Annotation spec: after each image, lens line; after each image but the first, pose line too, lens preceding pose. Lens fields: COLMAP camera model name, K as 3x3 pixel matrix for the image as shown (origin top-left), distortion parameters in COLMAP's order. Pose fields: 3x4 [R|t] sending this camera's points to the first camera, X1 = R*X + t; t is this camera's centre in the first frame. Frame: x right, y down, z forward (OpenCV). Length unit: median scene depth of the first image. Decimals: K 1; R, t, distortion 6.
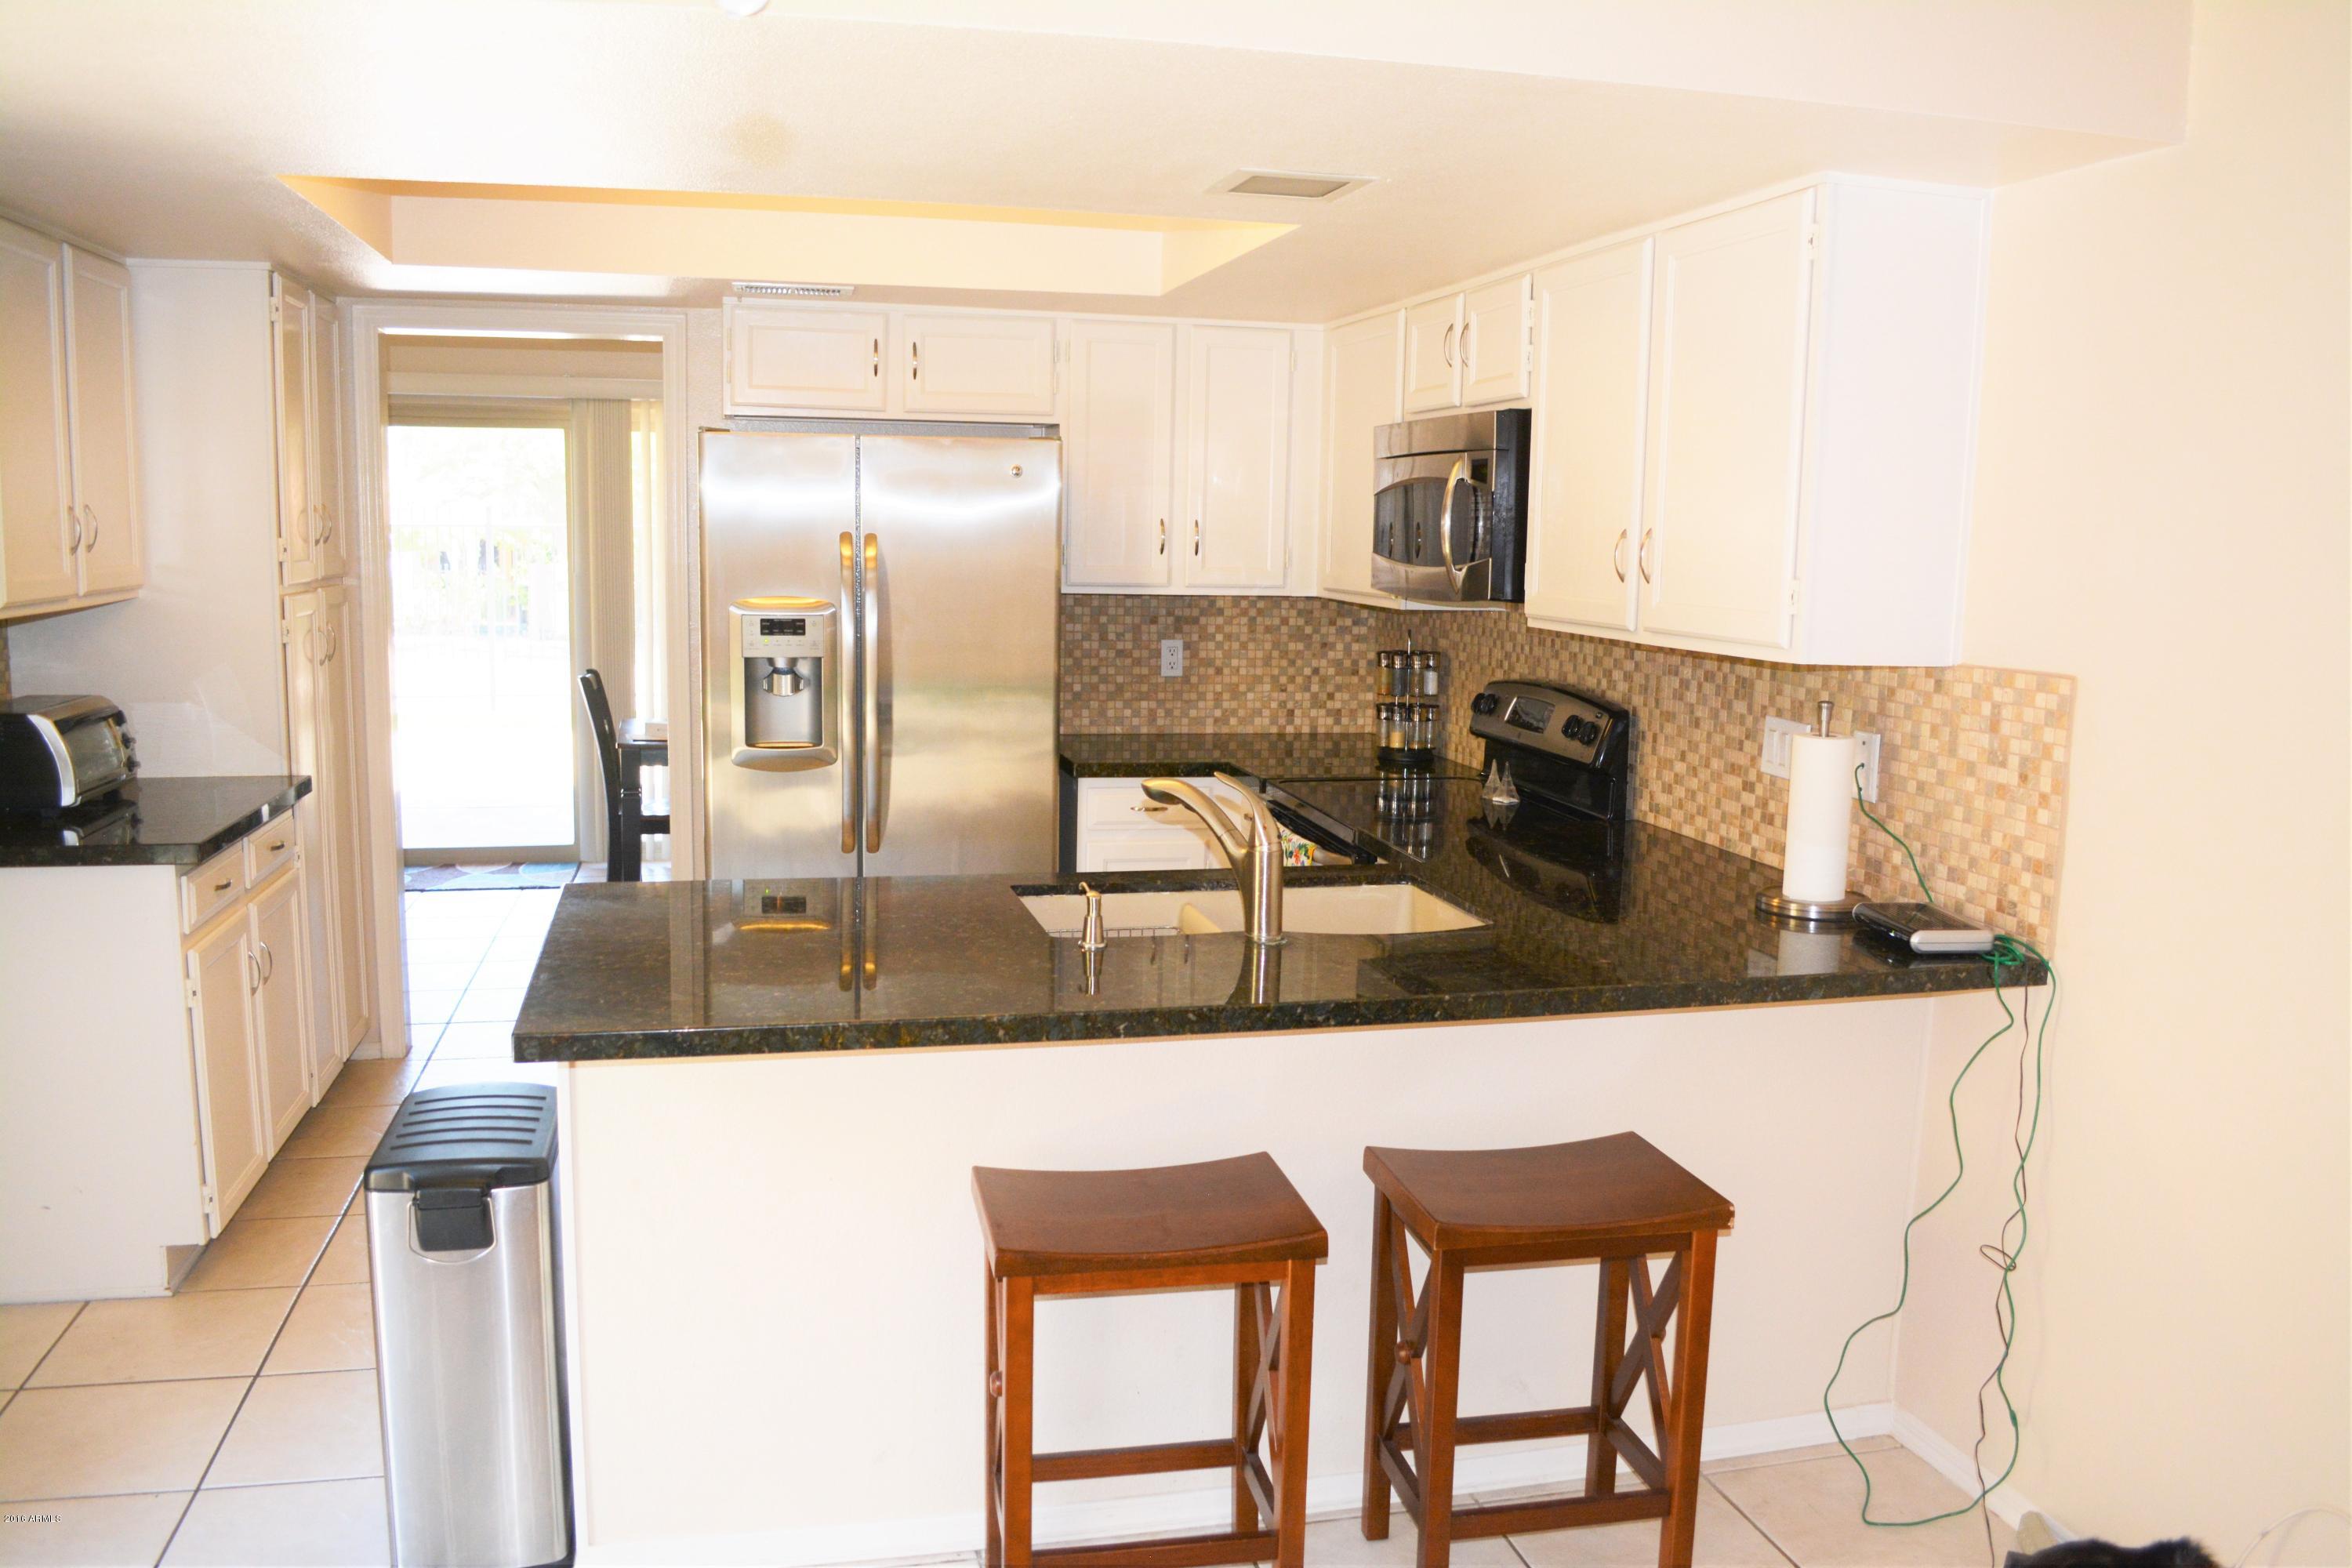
lens RADIAL K [[1847.6, 0, 1173.6], [0, 1847.6, 786.1], [0, 0, 1]] dist [-0.073491, 0.005233]
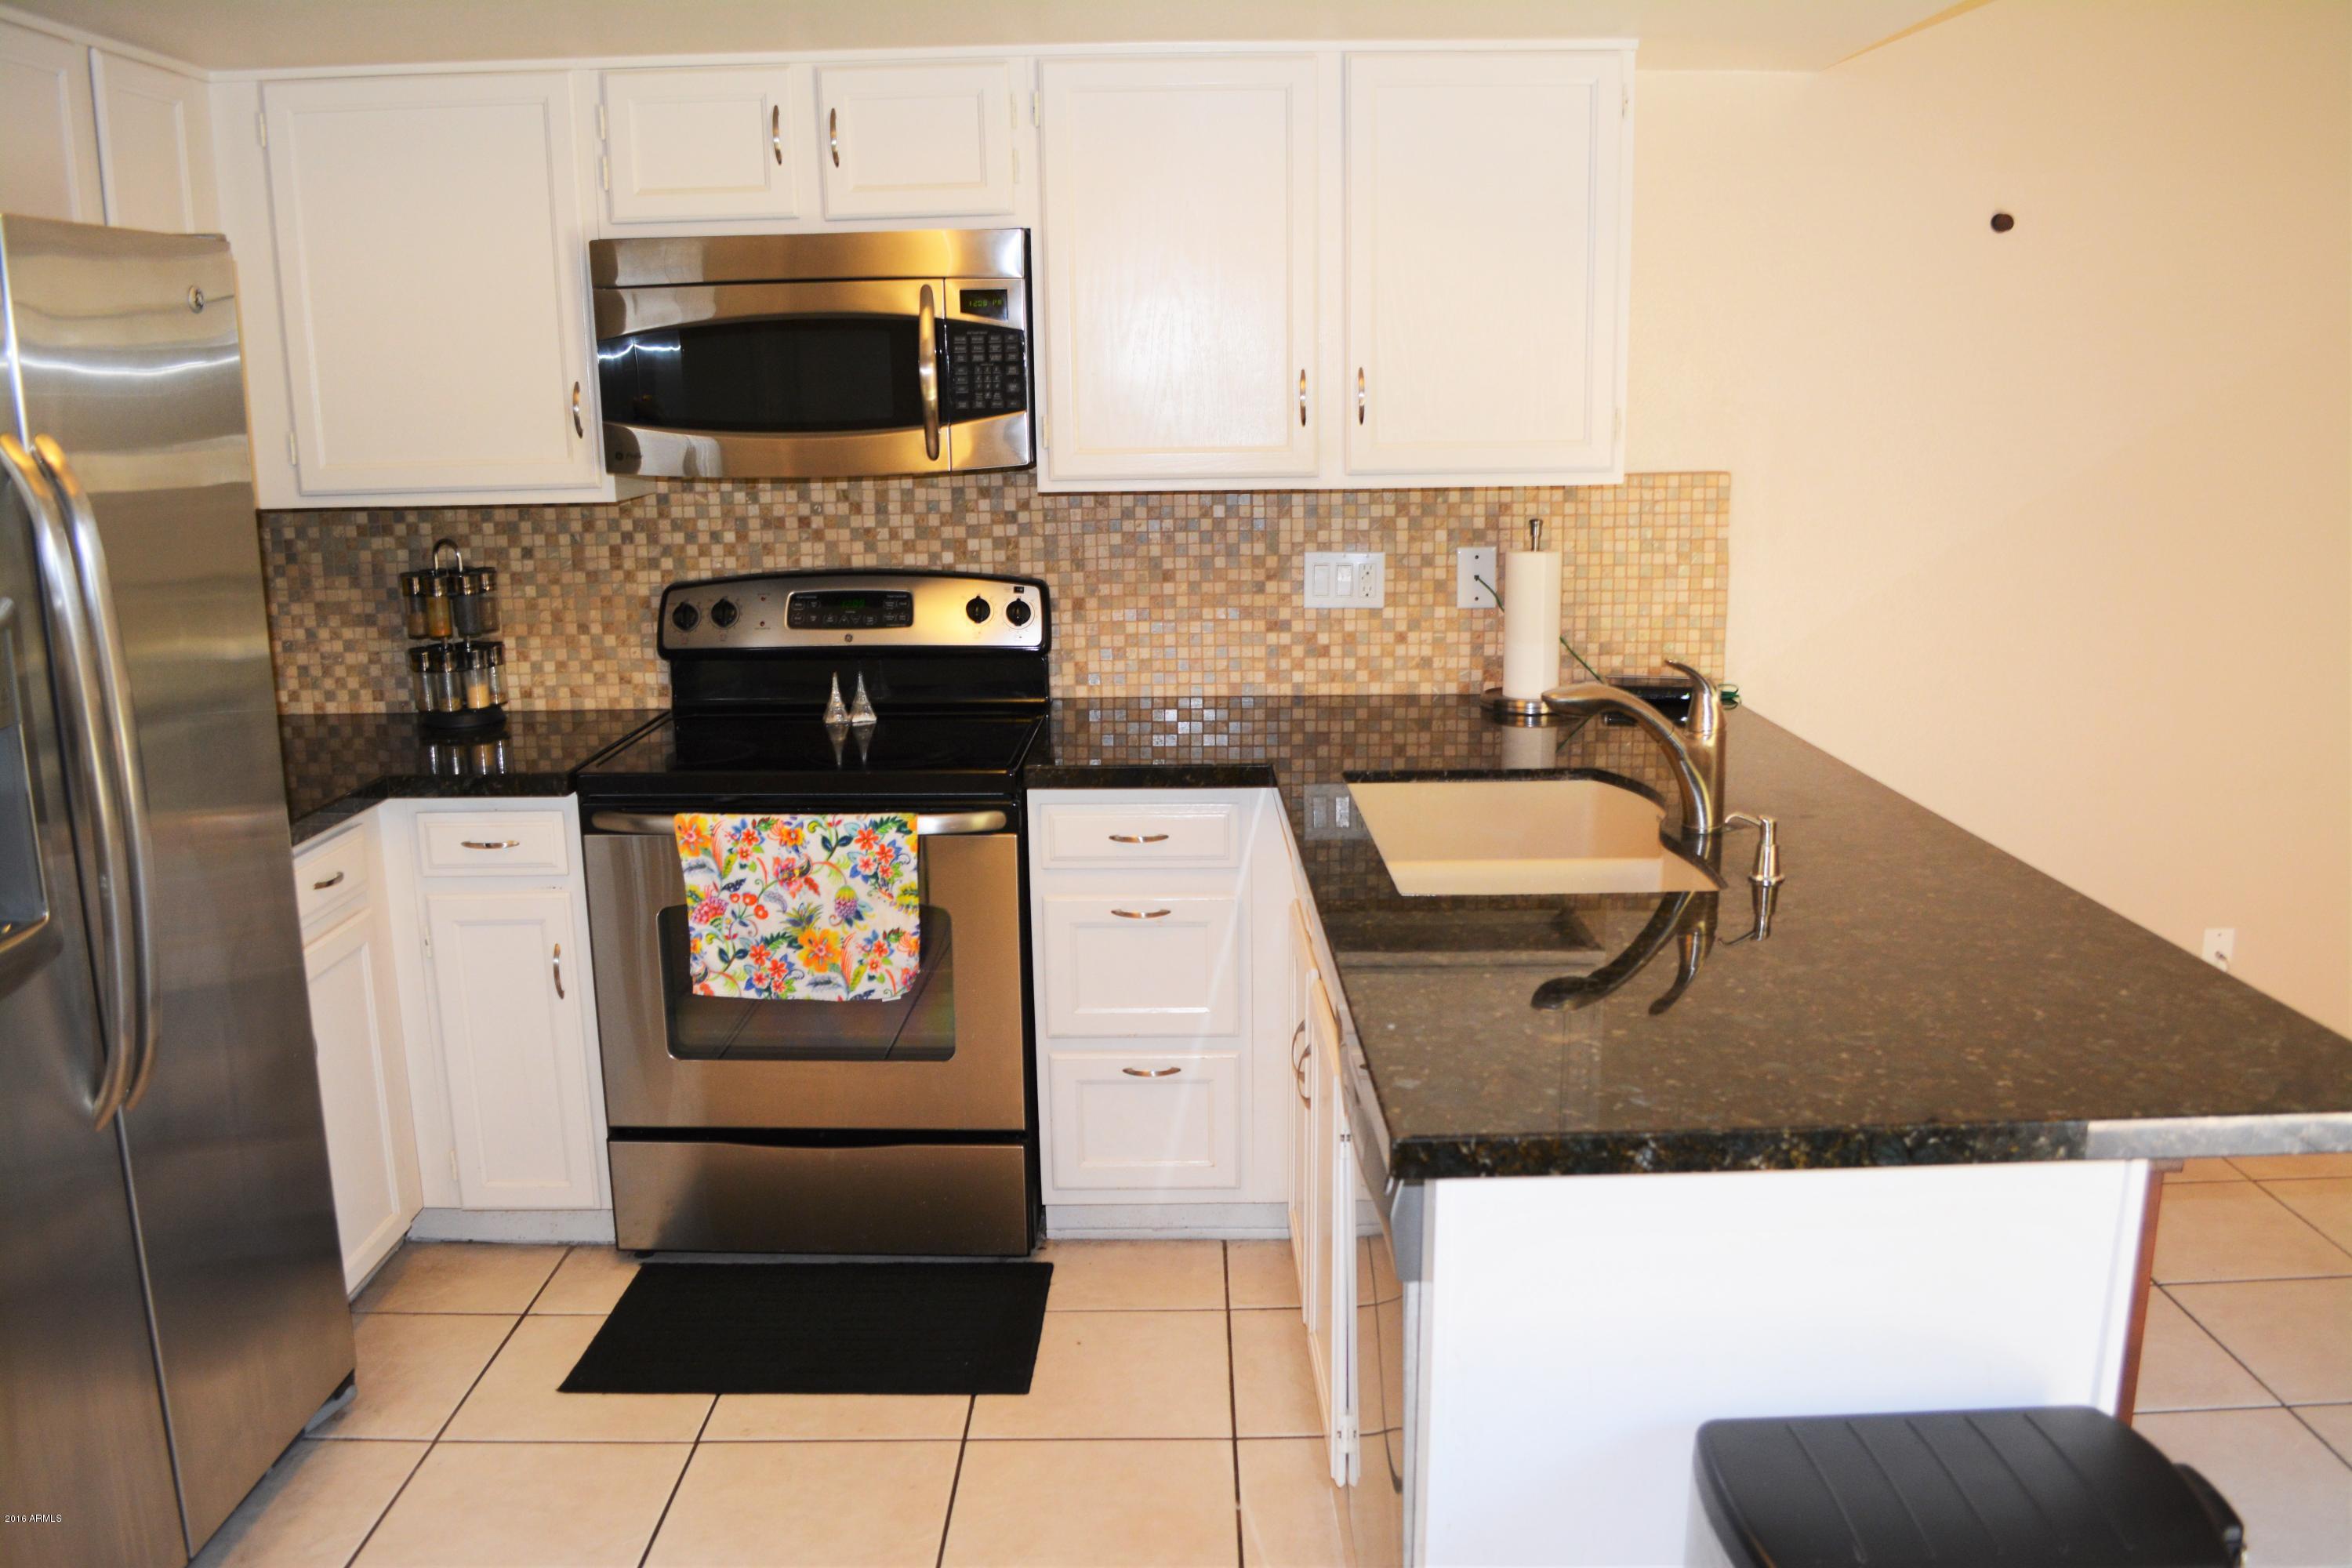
lens RADIAL K [[1847.6, 0, 1173.3], [0, 1847.6, 783.1], [0, 0, 1]] dist [-0.073491, 0.005233]
pose [[0.236782, -0.224744, 0.945211, -0.684635], [0.155791, 0.969071, 0.191390, -0.120550], [-0.958991, 0.101938, 0.264471, 0.807879]]
